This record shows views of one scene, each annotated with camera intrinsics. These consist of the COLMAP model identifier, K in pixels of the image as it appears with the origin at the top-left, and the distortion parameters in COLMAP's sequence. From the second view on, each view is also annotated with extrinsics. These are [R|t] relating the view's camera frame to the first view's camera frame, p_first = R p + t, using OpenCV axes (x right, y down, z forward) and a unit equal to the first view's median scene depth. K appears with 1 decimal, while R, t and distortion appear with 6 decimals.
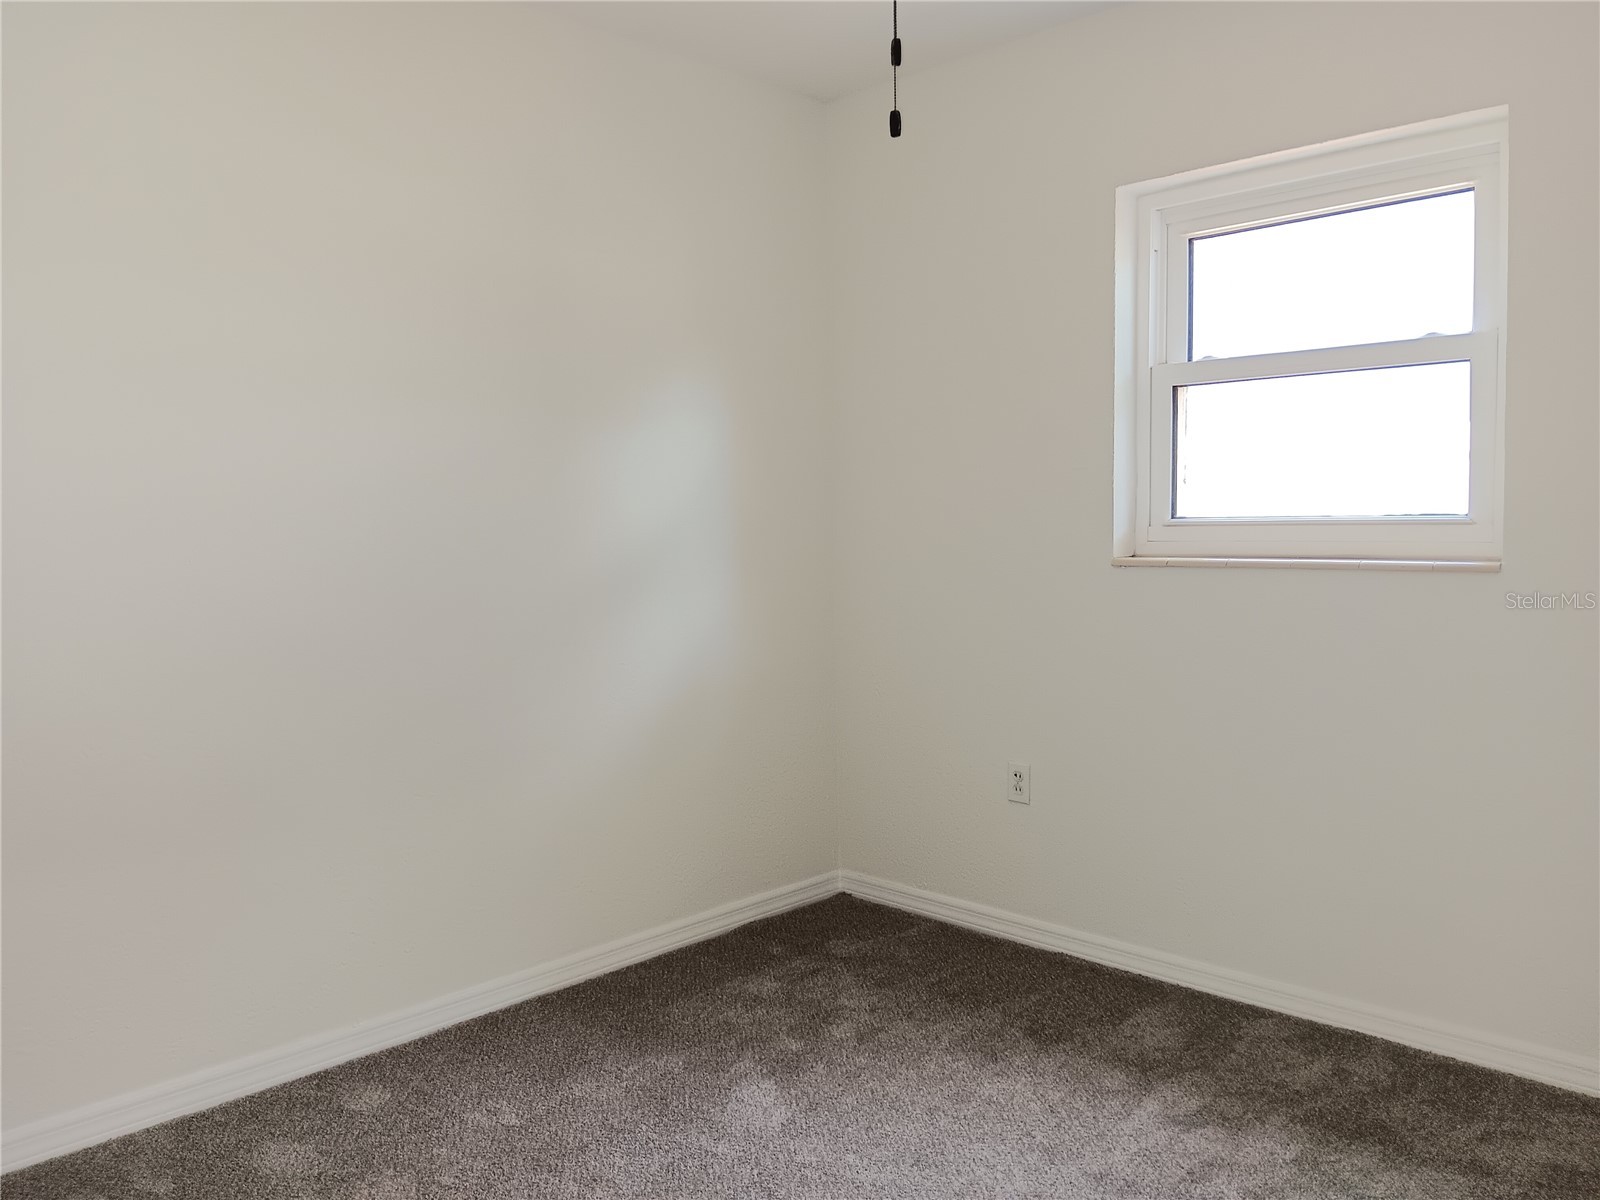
lens RADIAL K [[1237.7, 0, 790.9], [0, 1237.7, 599.4], [0, 0, 1]] dist [0.134660, -0.236208]
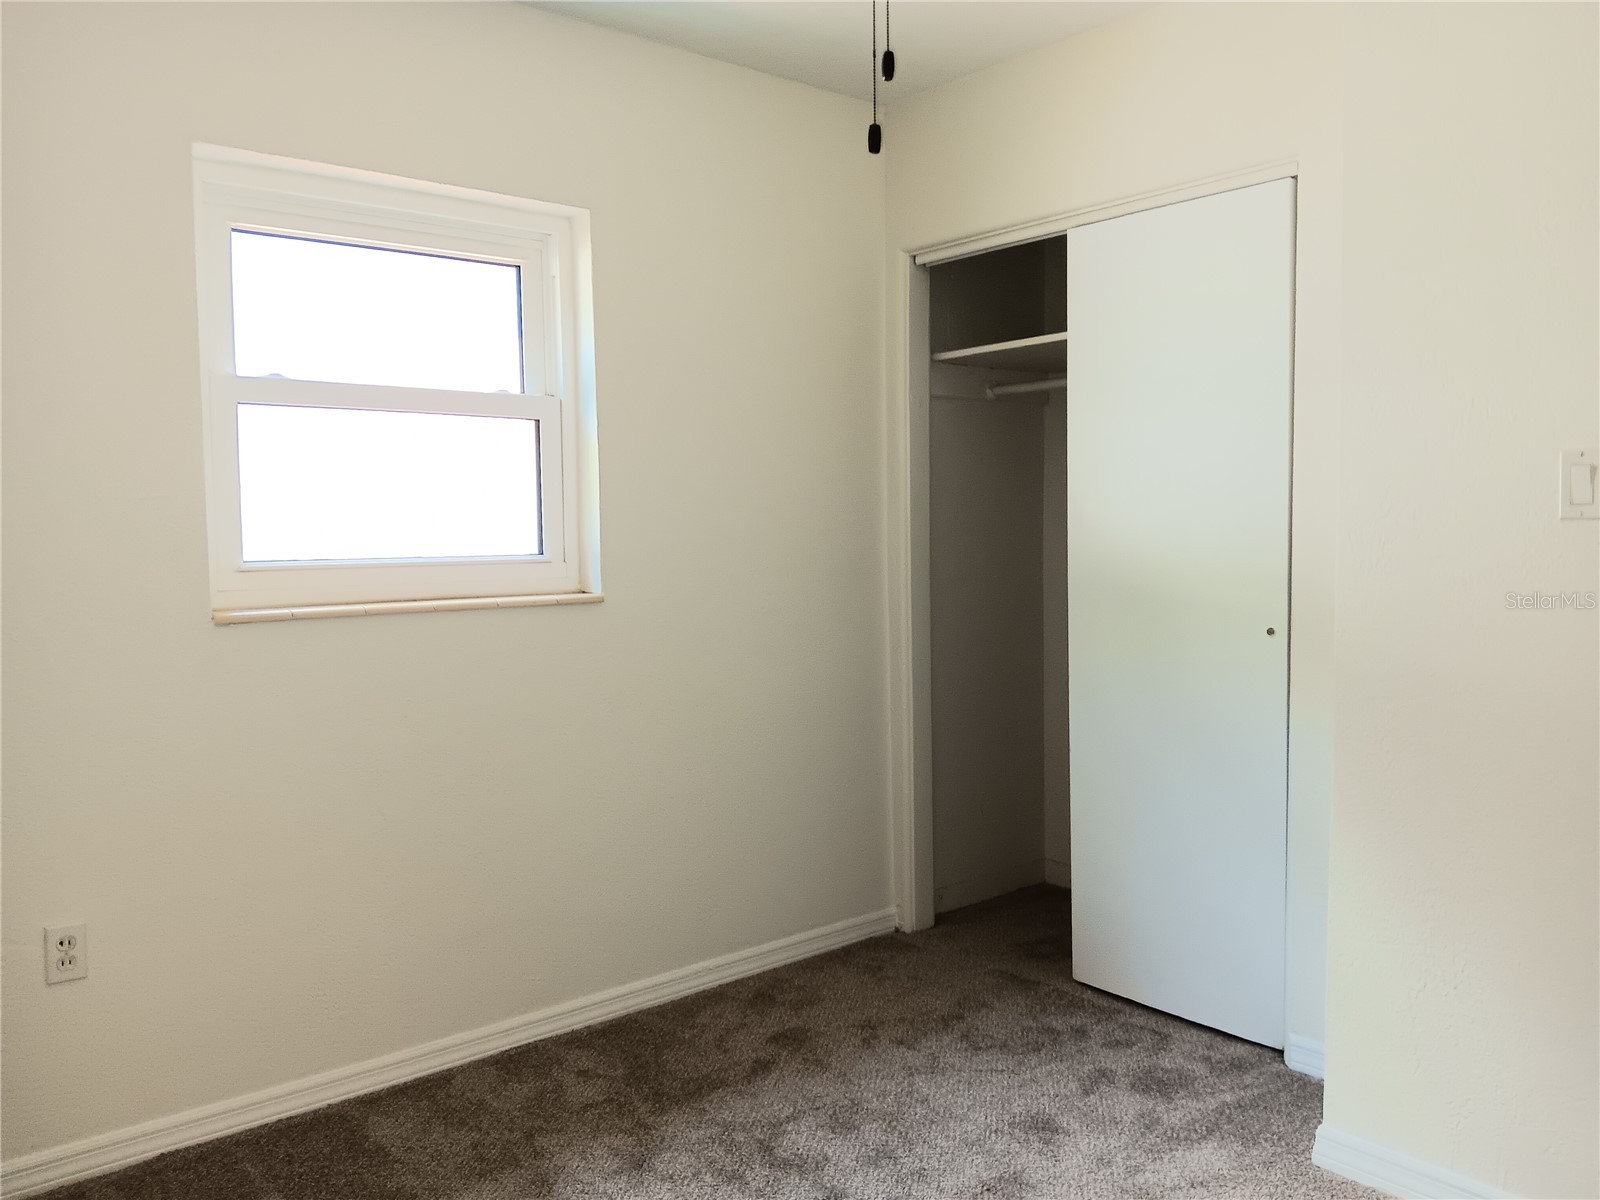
lens RADIAL K [[1237.7, 0, 790.9], [0, 1237.7, 599.4], [0, 0, 1]] dist [0.134660, -0.236208]
pose [[0.128462, -0.052670, 0.990315, -0.496136], [0.079200, 0.995944, 0.042695, -0.050278], [-0.988547, 0.072949, 0.132113, 0.560598]]
